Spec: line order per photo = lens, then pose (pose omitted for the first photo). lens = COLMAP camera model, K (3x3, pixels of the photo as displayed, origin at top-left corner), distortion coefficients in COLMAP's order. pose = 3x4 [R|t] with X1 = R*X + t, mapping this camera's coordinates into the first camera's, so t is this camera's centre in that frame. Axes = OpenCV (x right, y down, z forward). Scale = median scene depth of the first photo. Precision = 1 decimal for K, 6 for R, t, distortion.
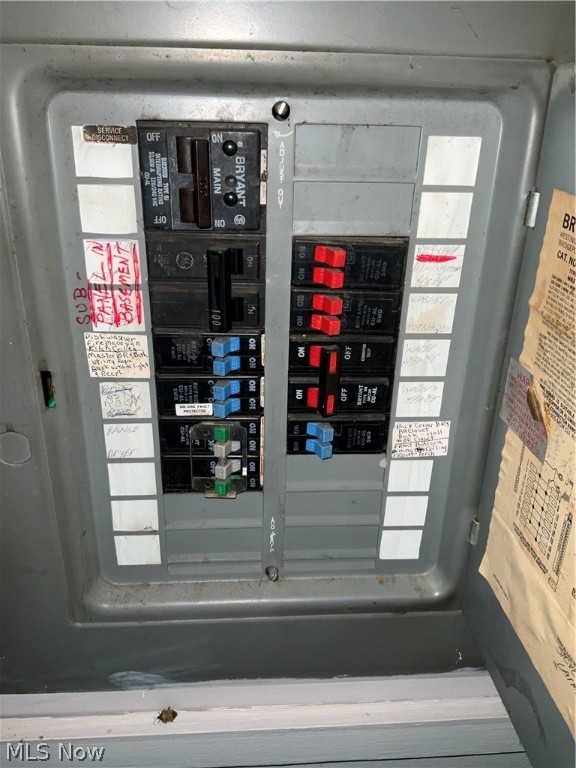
lens RADIAL K [[641.9, 0, 288.0], [0, 641.9, 384.0], [0, 0, 1]] dist [0.056524, -0.003221]
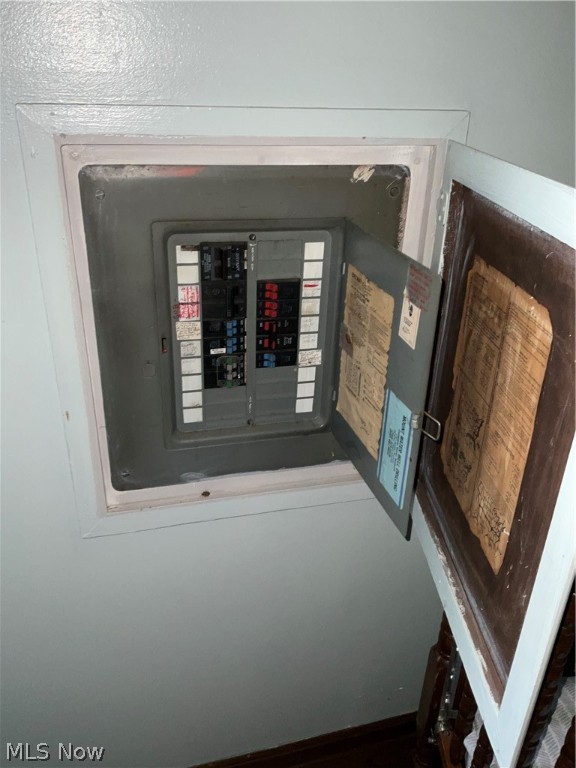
lens RADIAL K [[641.9, 0, 288.0], [0, 641.9, 384.0], [0, 0, 1]] dist [0.056524, -0.003221]
pose [[0.982662, -0.074368, 0.169835, -0.321460], [0.067941, 0.996747, 0.043354, 0.079343], [-0.172506, -0.031063, 0.984518, -1.500427]]
